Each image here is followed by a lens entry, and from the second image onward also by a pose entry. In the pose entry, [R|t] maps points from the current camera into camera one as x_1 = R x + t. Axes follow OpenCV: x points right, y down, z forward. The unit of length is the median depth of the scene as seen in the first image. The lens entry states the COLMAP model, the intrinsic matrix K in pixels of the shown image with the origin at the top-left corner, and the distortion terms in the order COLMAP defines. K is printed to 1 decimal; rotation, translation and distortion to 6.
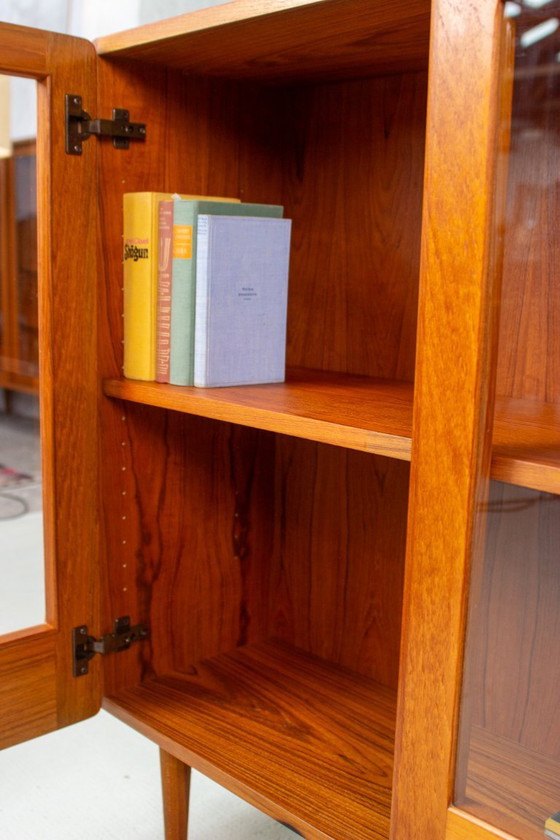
lens RADIAL K [[936.1, 0, 280.0], [0, 936.1, 420.0], [0, 0, 1]] dist [-0.081669, -0.002748]
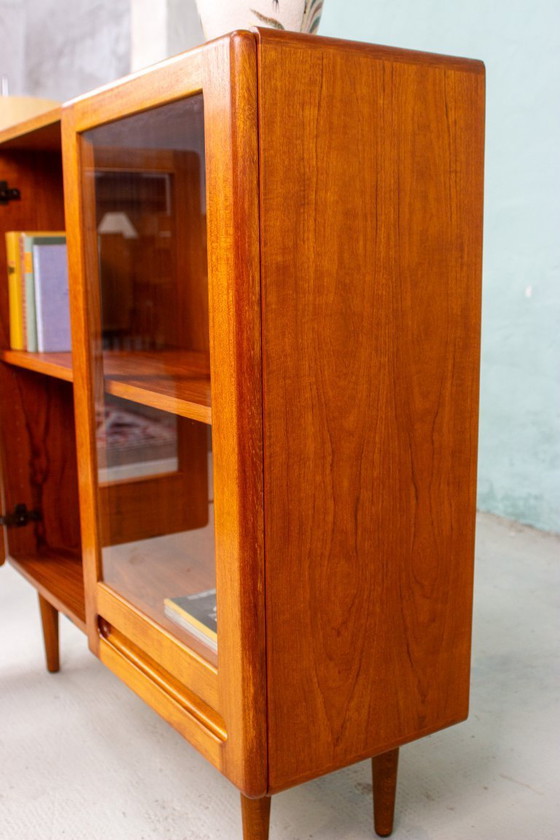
lens RADIAL K [[927.5, 0, 280.0], [0, 927.5, 420.0], [0, 0, 1]] dist [-0.075127, 0.059912]
pose [[0.980181, -0.001500, -0.198099, 0.654380], [0.001509, 0.999999, -0.000102, 0.084777], [0.198098, -0.000199, 0.980182, -0.490585]]
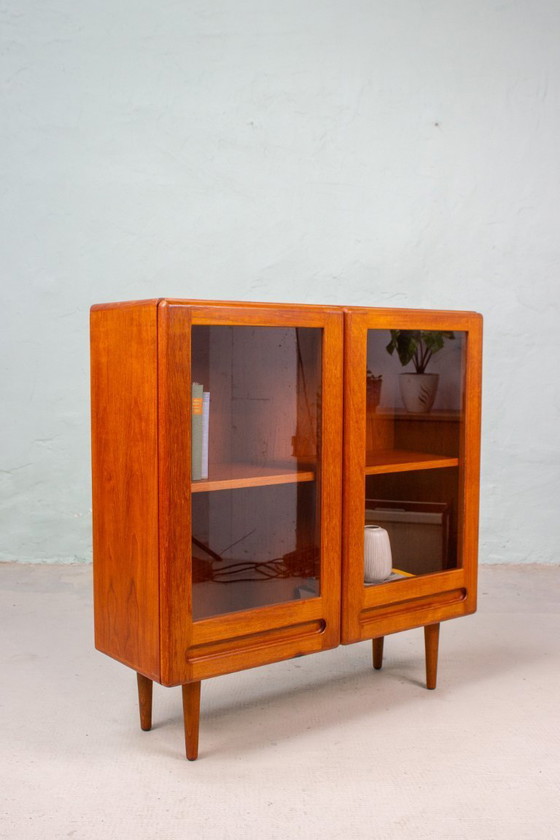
lens RADIAL K [[947.0, 0, 280.0], [0, 947.0, 420.0], [0, 0, 1]] dist [-0.076029, -0.018468]
pose [[0.121869, -0.097295, 0.987766, -2.081513], [0.170941, 0.982371, 0.075673, -0.287680], [-0.977715, 0.159628, 0.136353, 0.574496]]
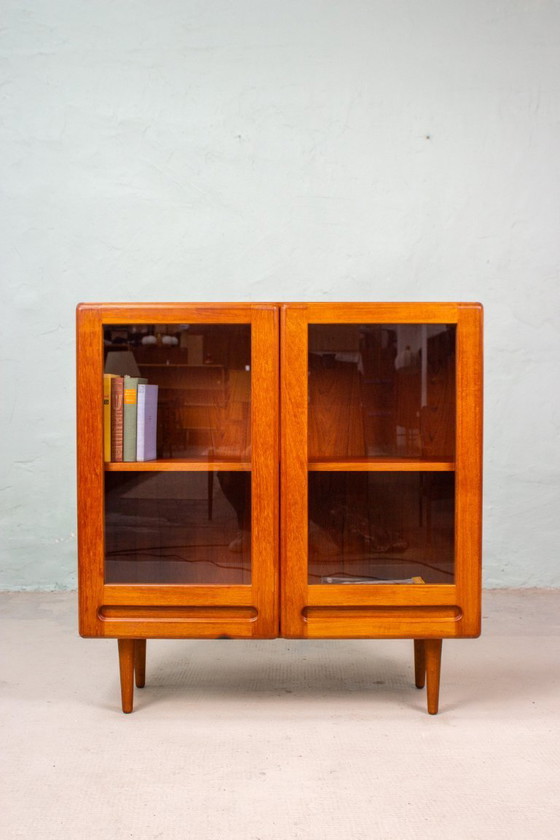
lens RADIAL K [[936.1, 0, 280.0], [0, 936.1, 420.0], [0, 0, 1]] dist [-0.081669, -0.002748]
pose [[0.696901, -0.042486, 0.715908, -1.478275], [0.142857, 0.986462, -0.080522, 0.097082], [-0.702795, 0.158388, 0.693536, -0.802551]]
